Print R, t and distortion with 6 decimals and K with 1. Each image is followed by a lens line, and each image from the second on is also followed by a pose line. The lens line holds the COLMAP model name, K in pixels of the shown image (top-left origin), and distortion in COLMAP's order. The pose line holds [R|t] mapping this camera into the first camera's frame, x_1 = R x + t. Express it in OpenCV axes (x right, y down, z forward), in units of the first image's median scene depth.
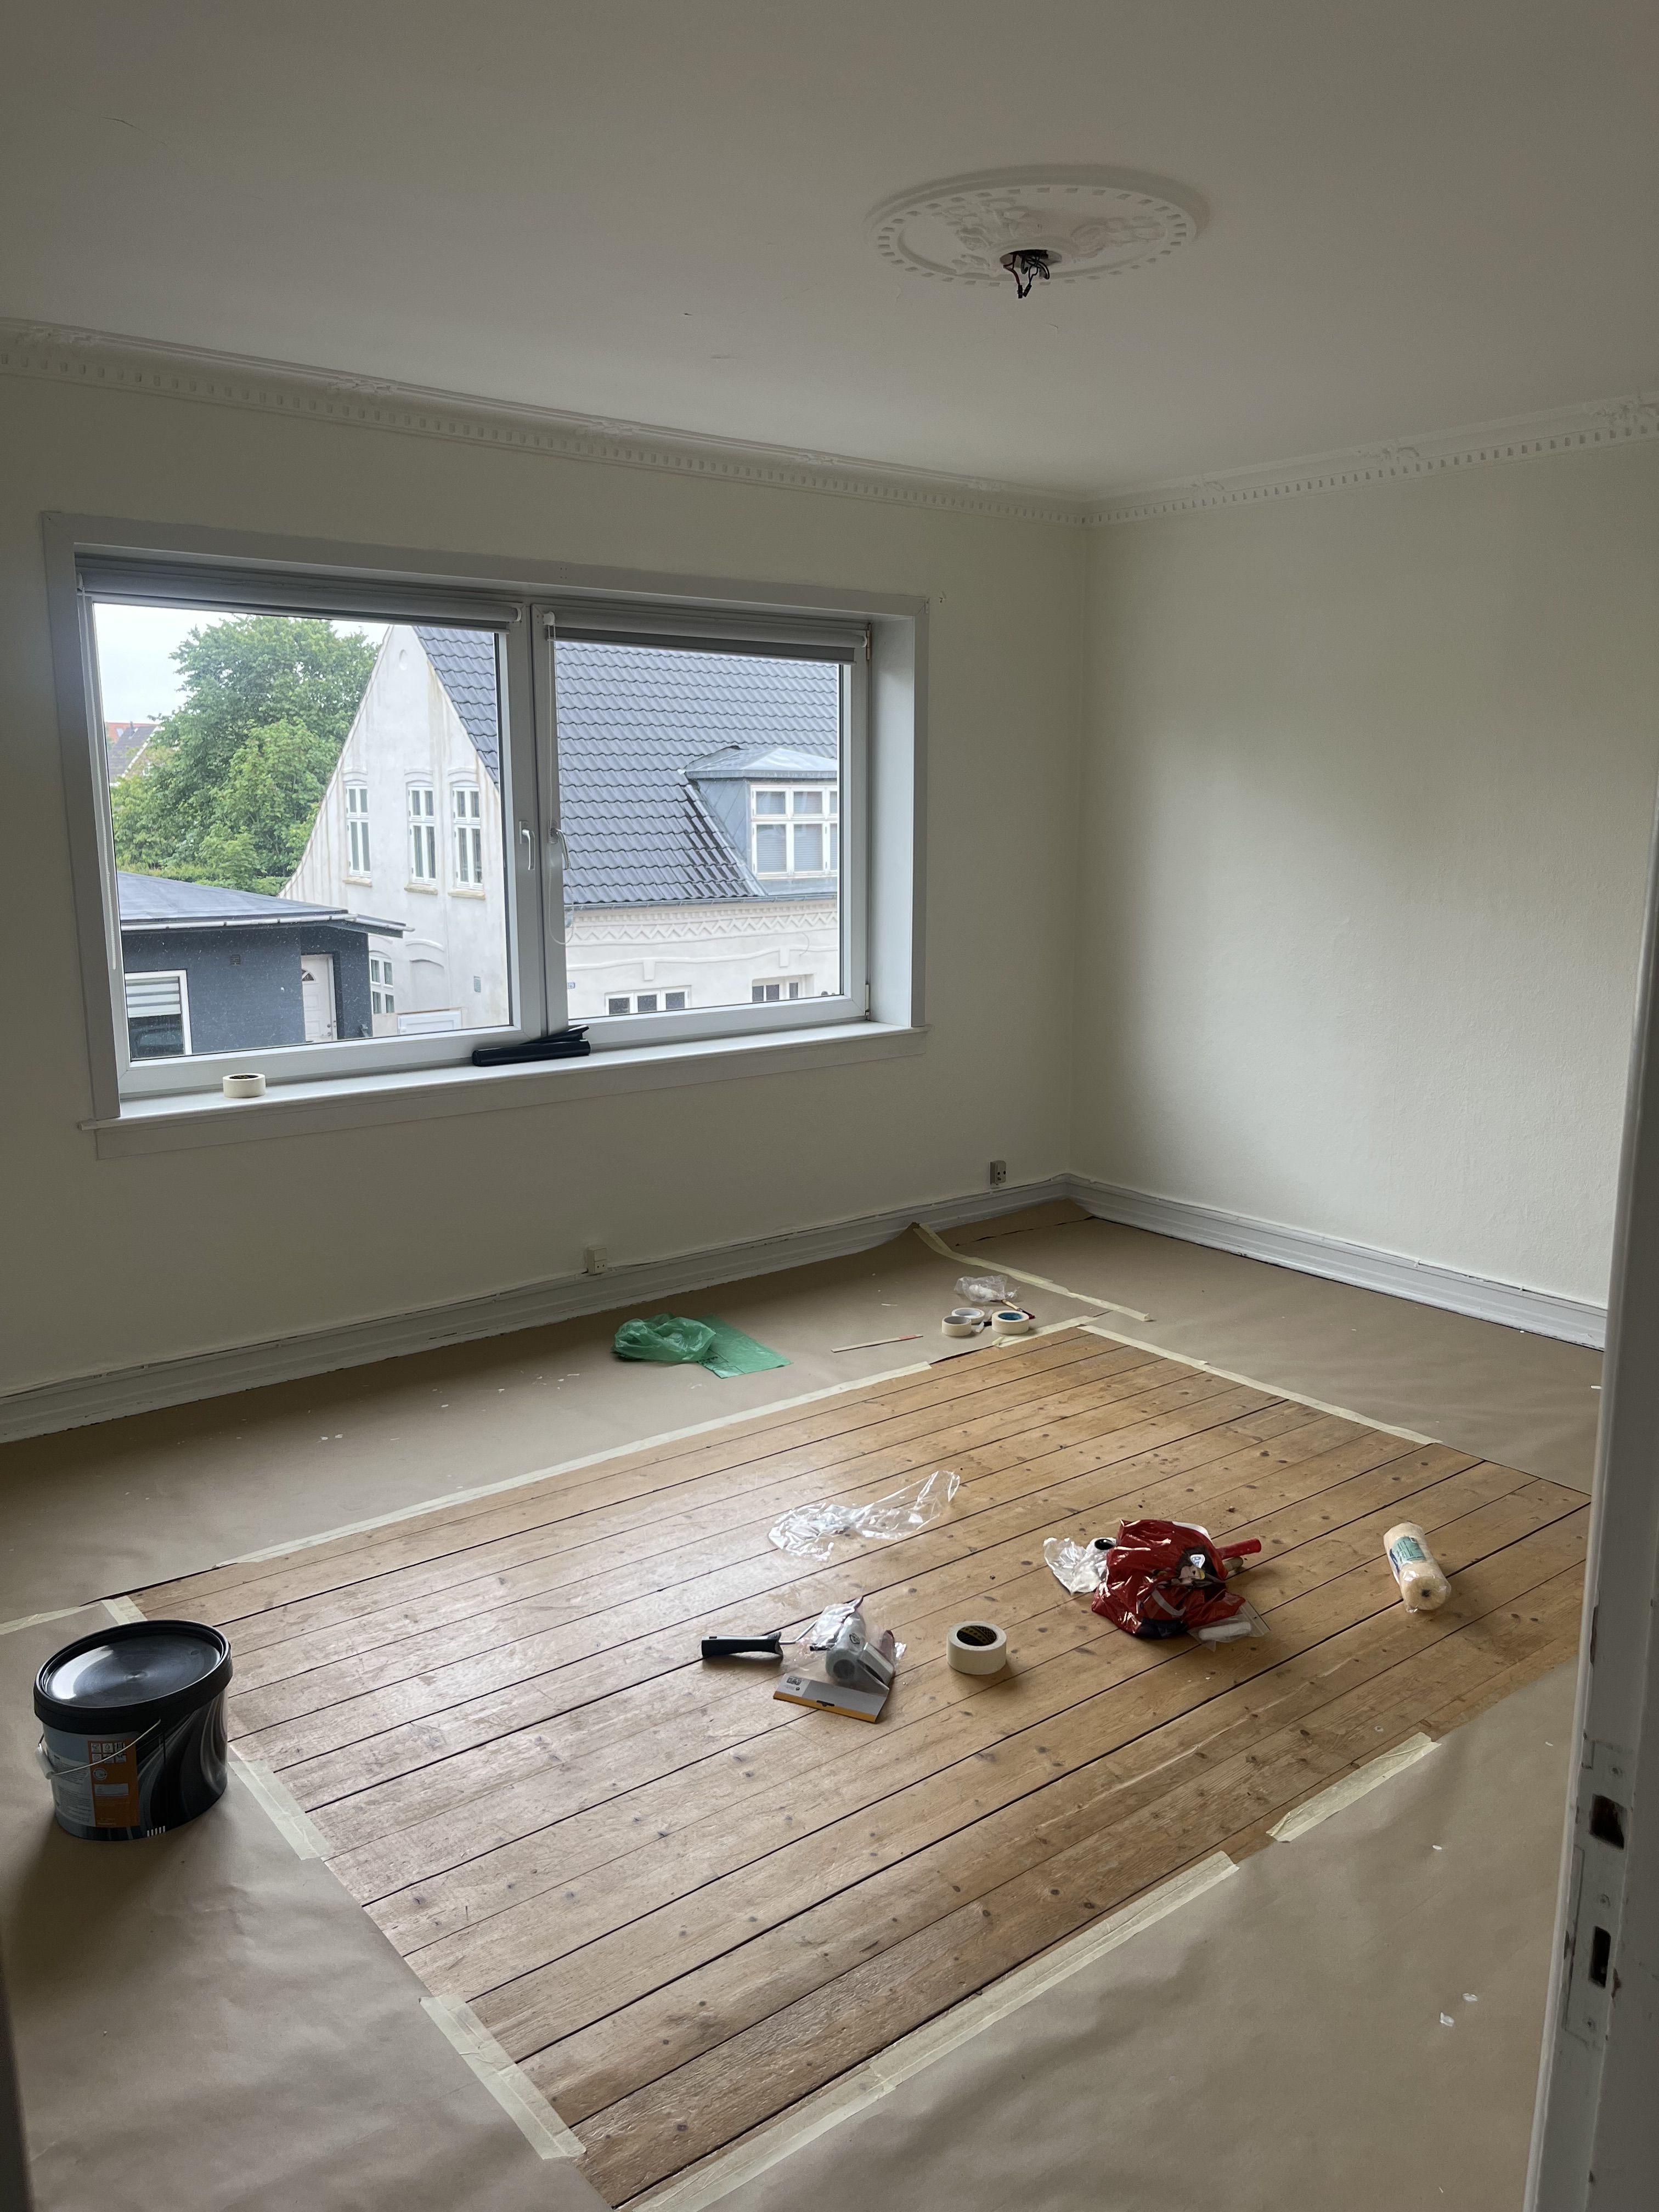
lens RADIAL K [[1676.0, 0, 829.5], [0, 1676.0, 1106.0], [0, 0, 1]] dist [0.085966, -0.108505]
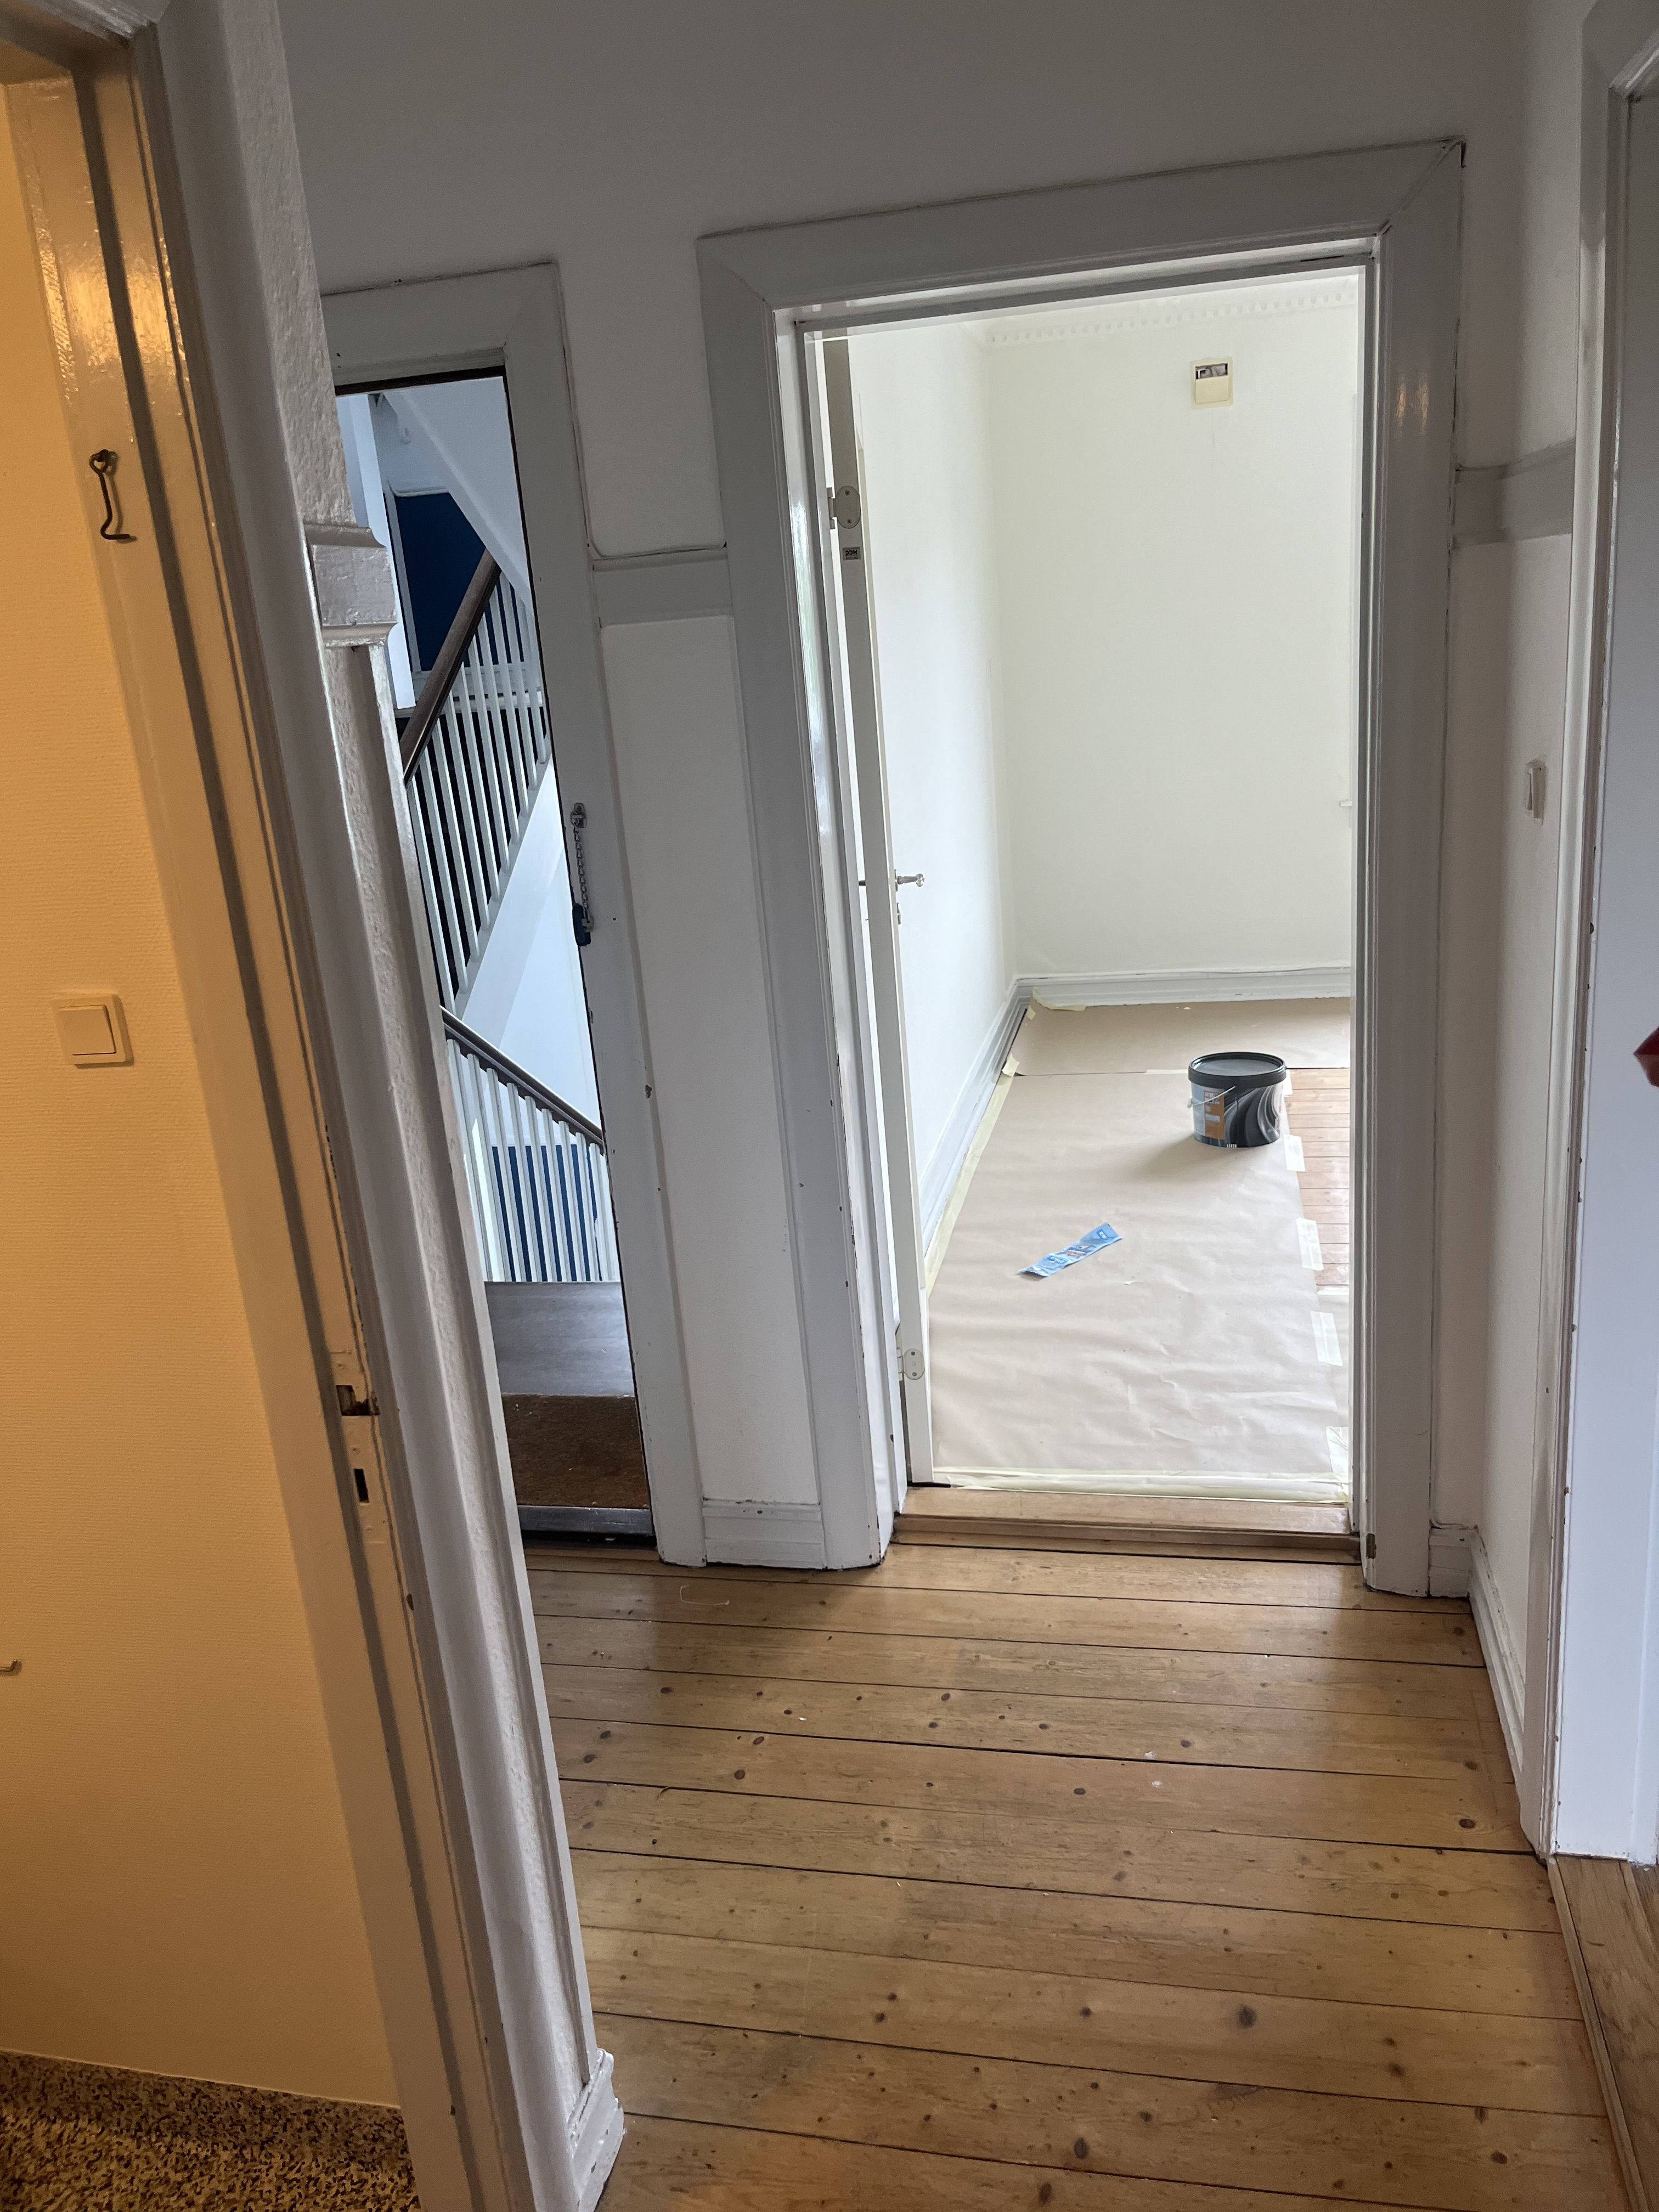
lens RADIAL K [[1676.0, 0, 829.5], [0, 1676.0, 1106.0], [0, 0, 1]] dist [0.085966, -0.108505]
pose [[0.630755, 0.167925, -0.757594, 0.751281], [-0.069073, 0.984579, 0.160728, 0.108318], [0.772901, -0.049051, 0.632627, -0.550021]]
